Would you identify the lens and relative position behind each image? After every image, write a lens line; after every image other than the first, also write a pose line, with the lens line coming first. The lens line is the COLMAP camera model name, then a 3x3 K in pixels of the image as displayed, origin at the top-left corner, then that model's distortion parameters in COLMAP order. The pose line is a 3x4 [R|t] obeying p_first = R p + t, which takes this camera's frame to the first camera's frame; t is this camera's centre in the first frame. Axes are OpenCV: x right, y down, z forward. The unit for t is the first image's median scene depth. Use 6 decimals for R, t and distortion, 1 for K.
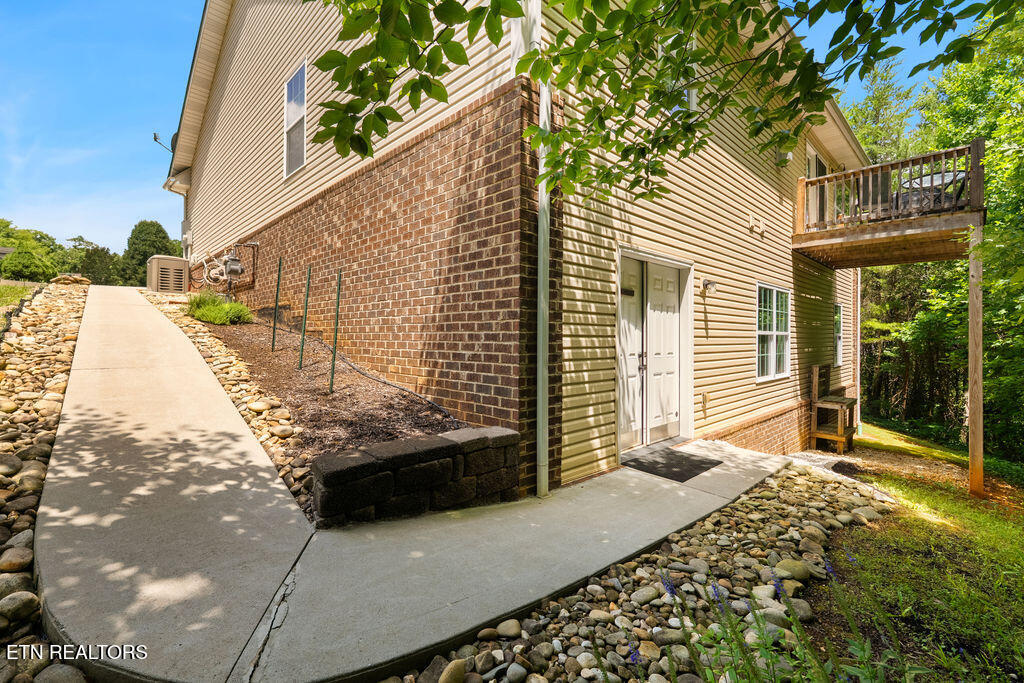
lens RADIAL K [[447.5, 0, 510.8], [0, 447.5, 336.6], [0, 0, 1]] dist [-0.005698, 0.000399]
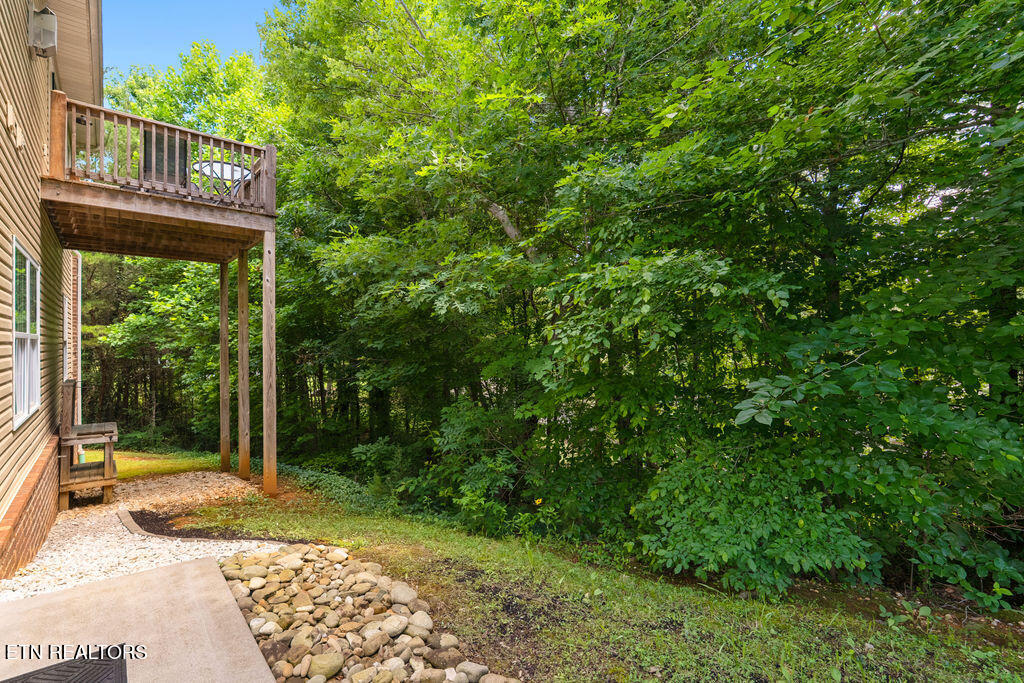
lens RADIAL K [[447.5, 0, 510.6], [0, 447.5, 340.4], [0, 0, 1]] dist [-0.005698, 0.000399]
pose [[0.037626, -0.006762, 0.999269, 0.040712], [0.008062, 0.999947, 0.006463, -0.000688], [-0.999259, 0.007812, 0.037679, 0.335252]]
